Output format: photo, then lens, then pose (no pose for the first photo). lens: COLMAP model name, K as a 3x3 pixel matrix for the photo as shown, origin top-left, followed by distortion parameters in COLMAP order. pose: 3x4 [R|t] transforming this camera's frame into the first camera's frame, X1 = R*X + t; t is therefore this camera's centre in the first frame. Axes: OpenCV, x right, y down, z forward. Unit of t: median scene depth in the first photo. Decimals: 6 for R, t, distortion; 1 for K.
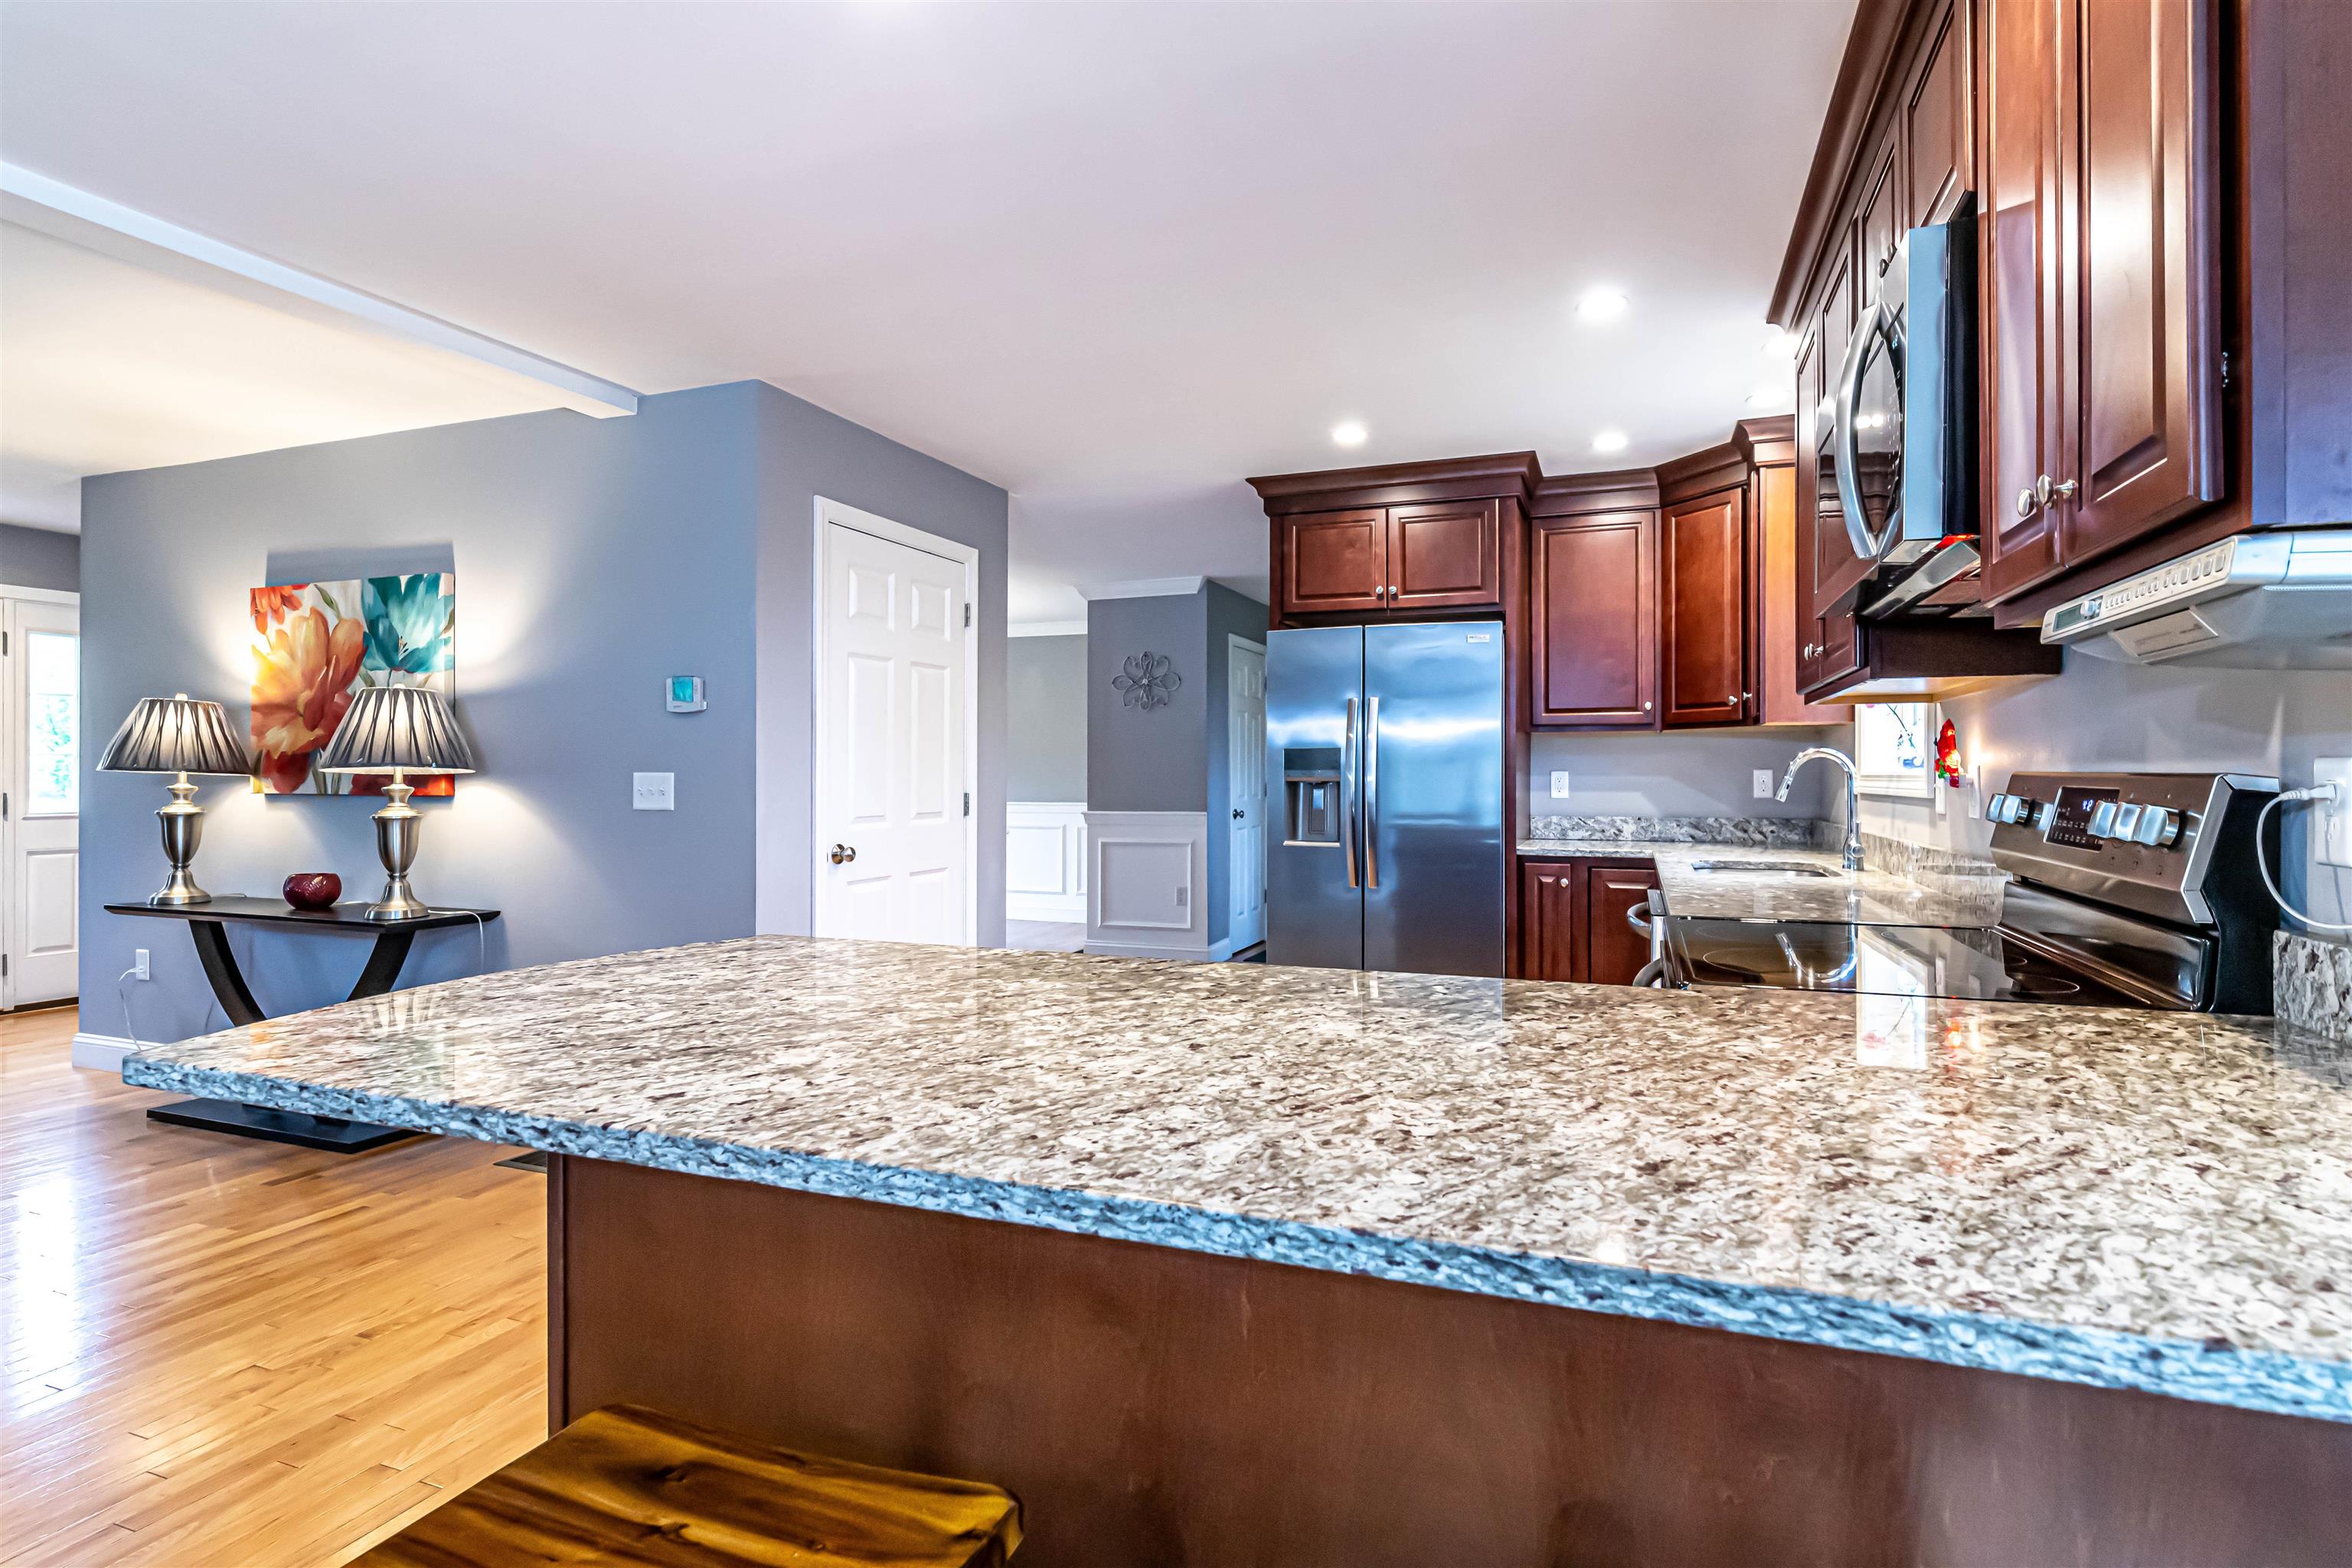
lens RADIAL K [[1148.8, 0, 1182.4], [0, 1148.8, 763.3], [0, 0, 1]] dist [0.003297, 0.000599]
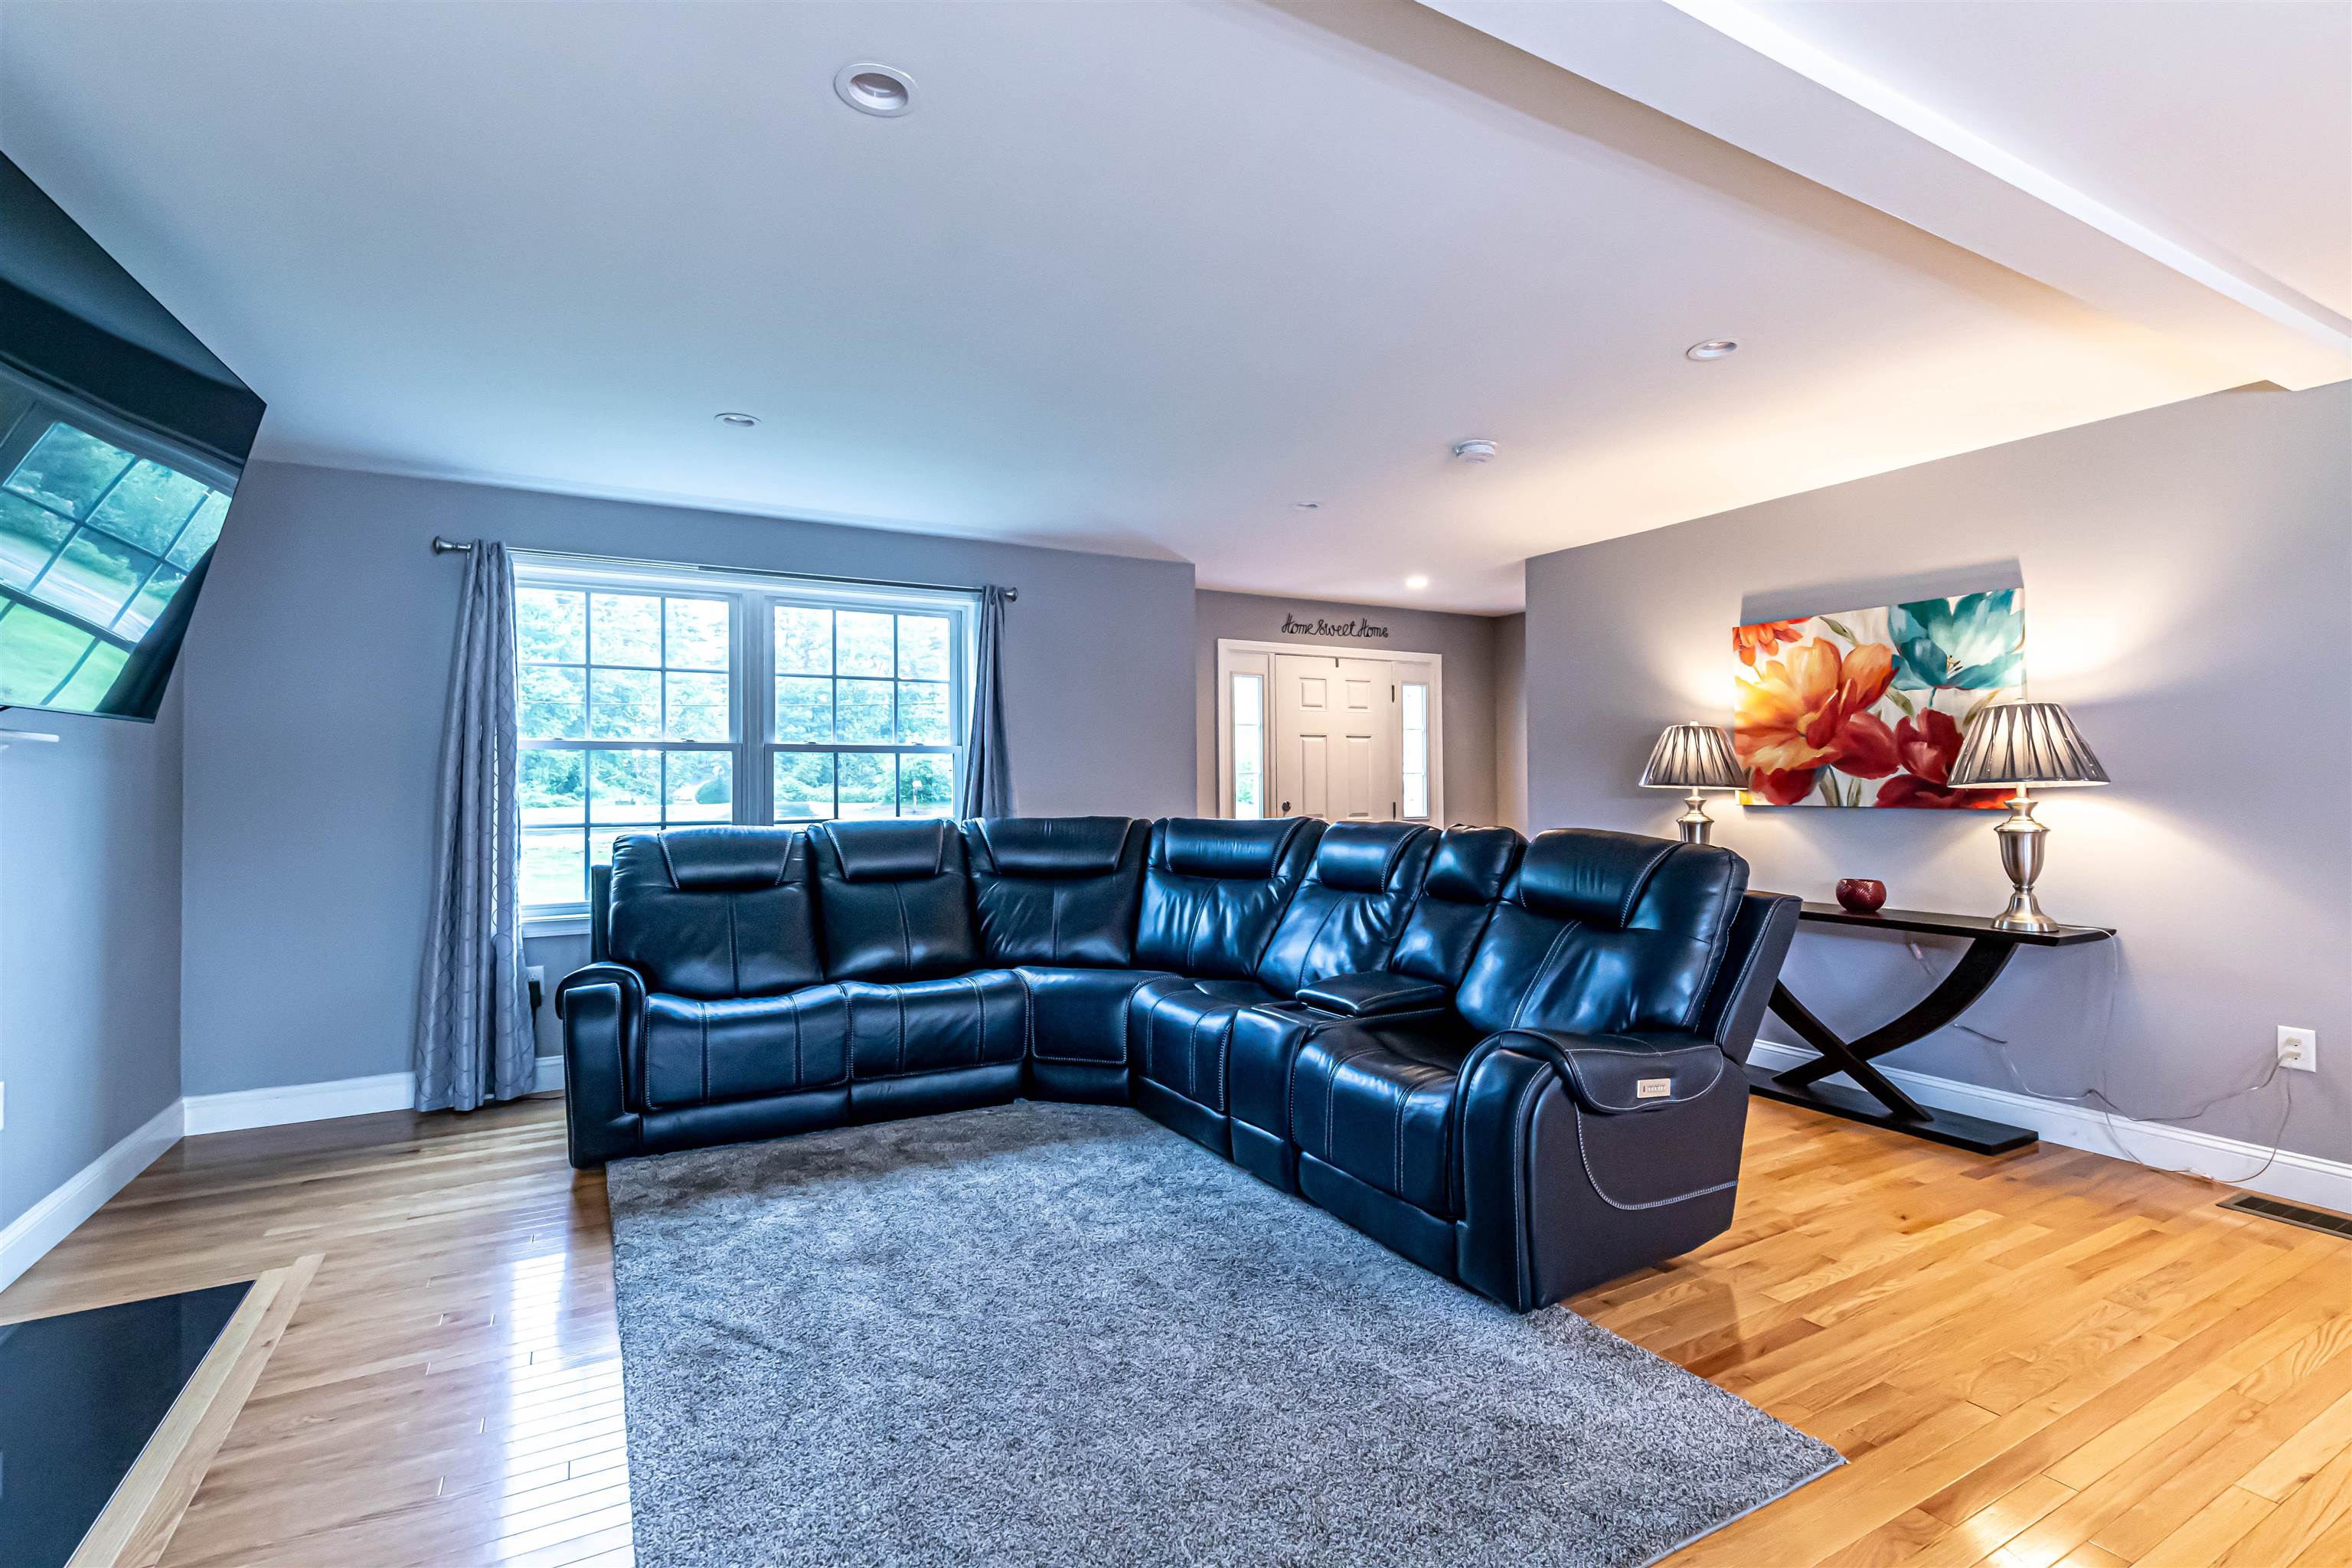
lens RADIAL K [[1024.4, 0, 1176.4], [0, 1024.4, 778.2], [0, 0, 1]] dist [0.002652, -0.000547]
pose [[0.752550, -0.006307, -0.658505, -0.577664], [0.005393, 0.999980, -0.003414, -0.000055], [0.658513, -0.000982, 0.752569, -0.152850]]
